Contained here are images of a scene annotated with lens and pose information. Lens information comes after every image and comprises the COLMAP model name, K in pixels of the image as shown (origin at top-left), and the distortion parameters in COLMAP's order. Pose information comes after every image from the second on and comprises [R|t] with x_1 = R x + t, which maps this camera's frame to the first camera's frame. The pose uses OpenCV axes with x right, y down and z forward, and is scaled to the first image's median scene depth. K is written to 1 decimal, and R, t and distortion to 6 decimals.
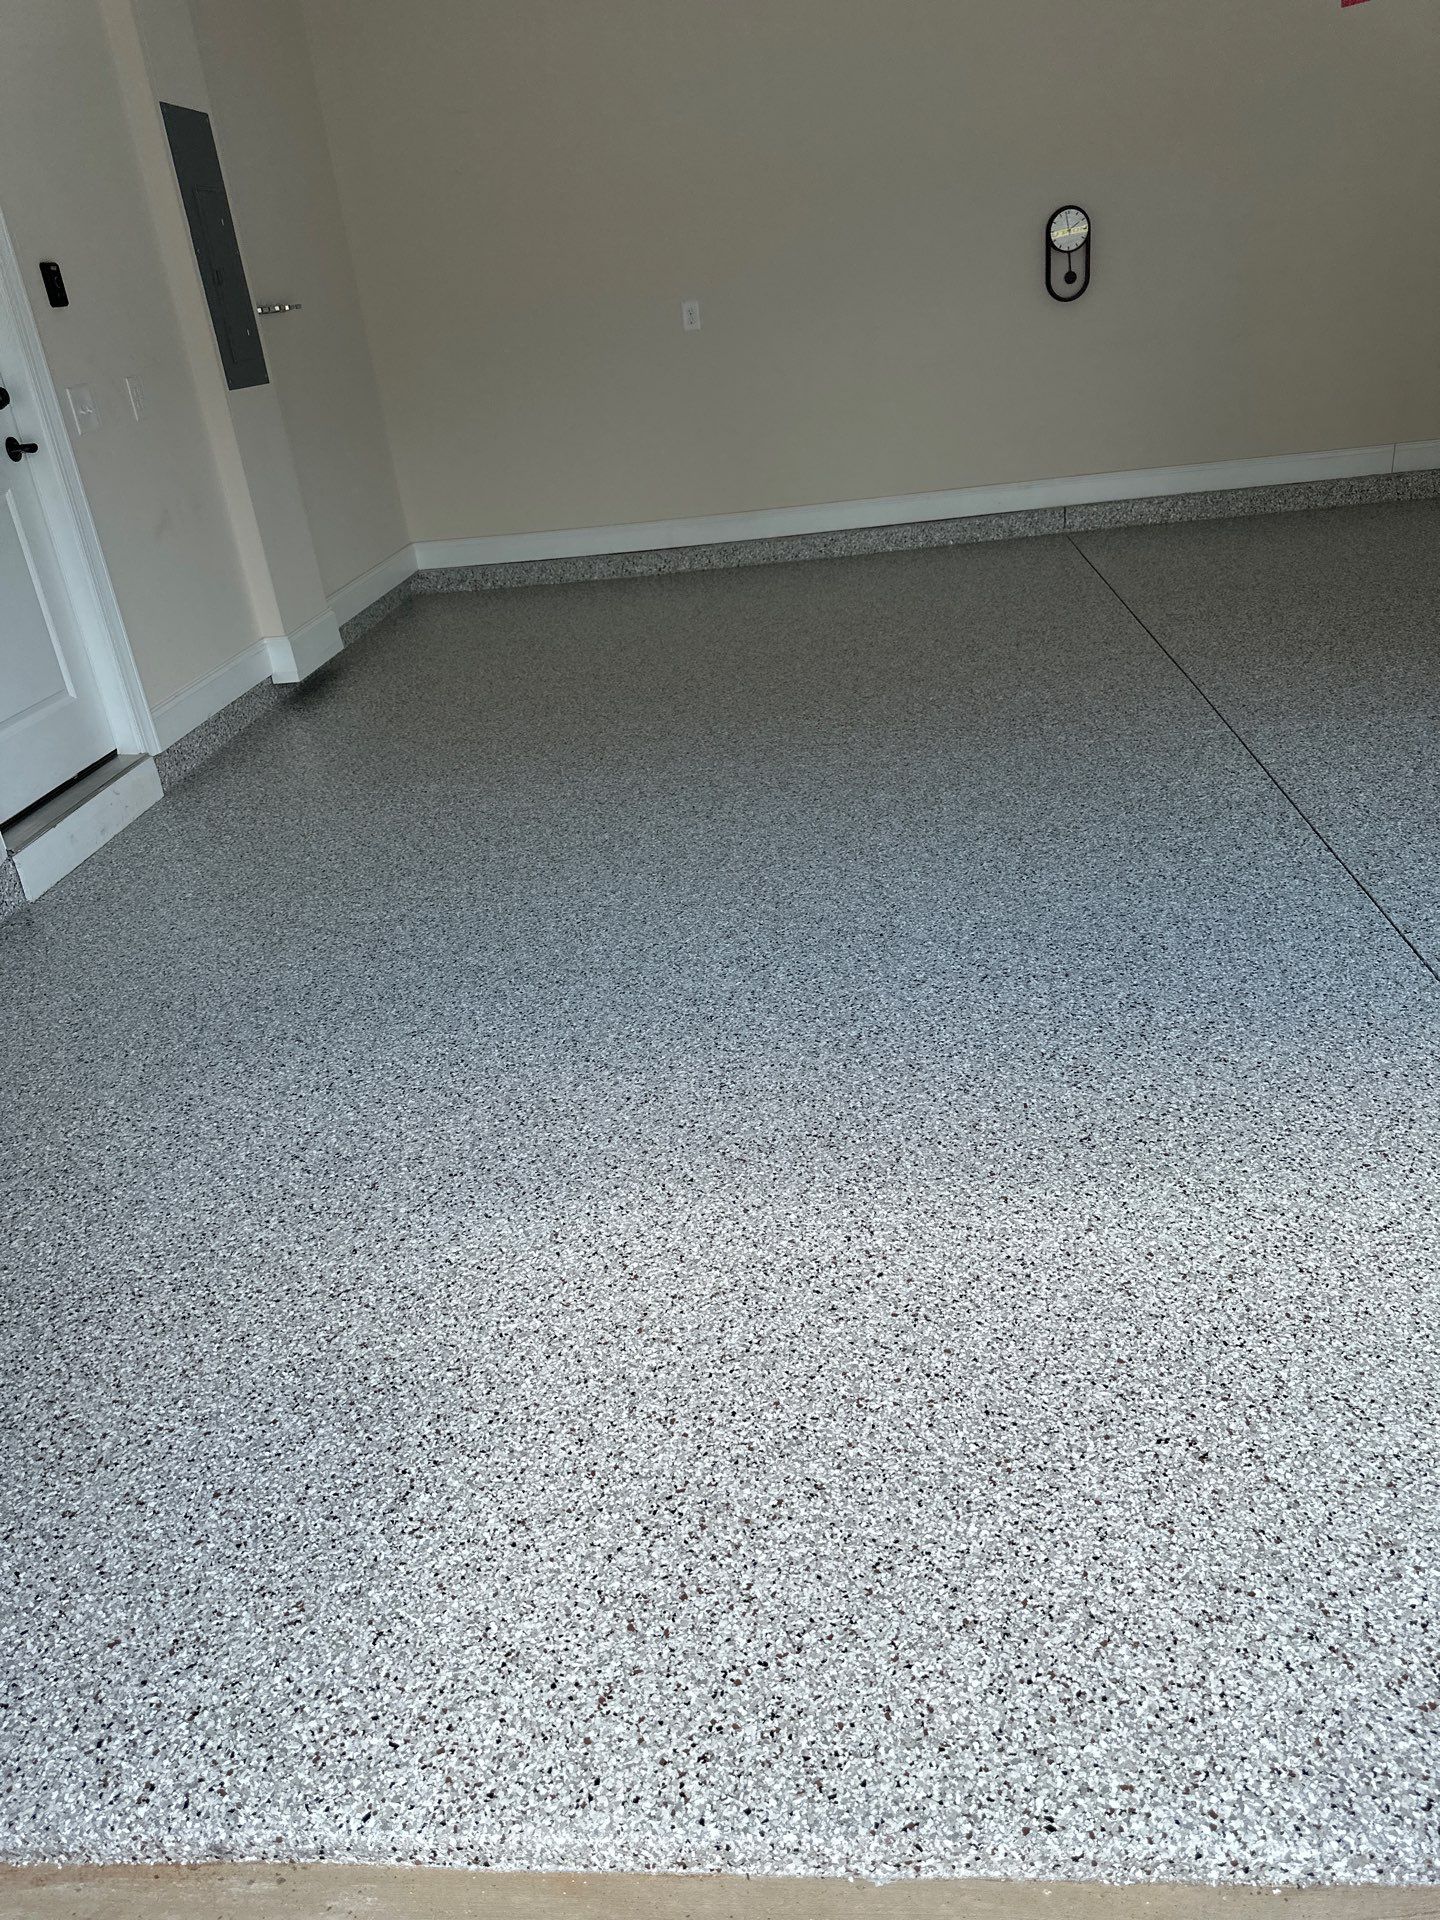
lens RADIAL K [[1374.9, 0, 719.1], [0, 1374.9, 955.1], [0, 0, 1]] dist [0.037887, -0.048994]
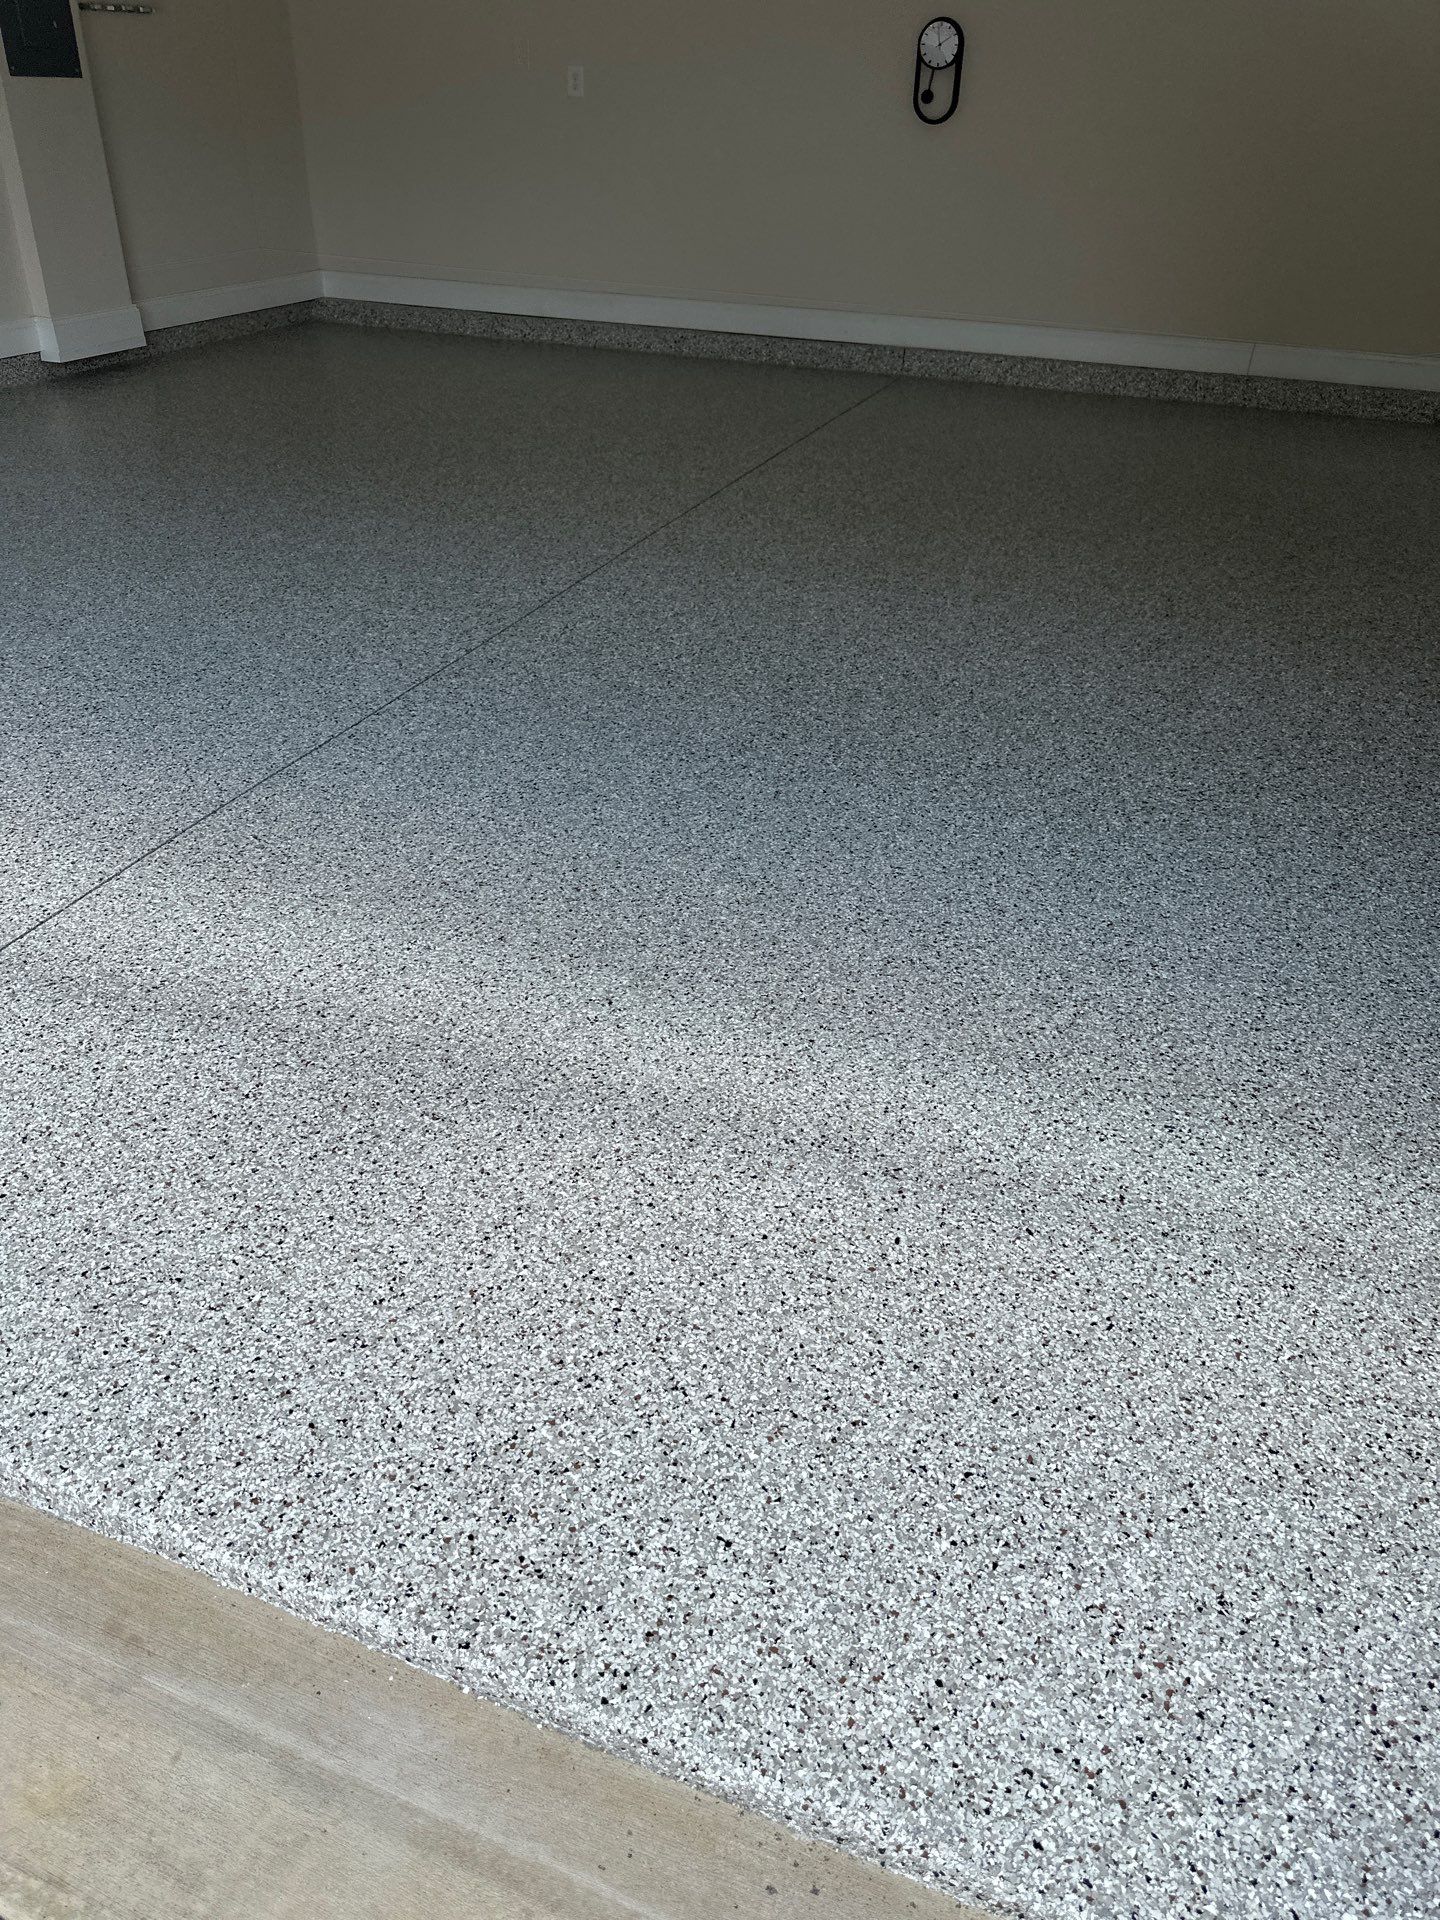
lens RADIAL K [[1346.3, 0, 737.9], [0, 1346.3, 975.9], [0, 0, 1]] dist [0.043809, -0.056403]
pose [[0.946632, 0.270640, -0.175047, 1.906212], [-0.242944, 0.956025, 0.164300, -0.121325], [0.211815, -0.113005, 0.970754, -0.047754]]
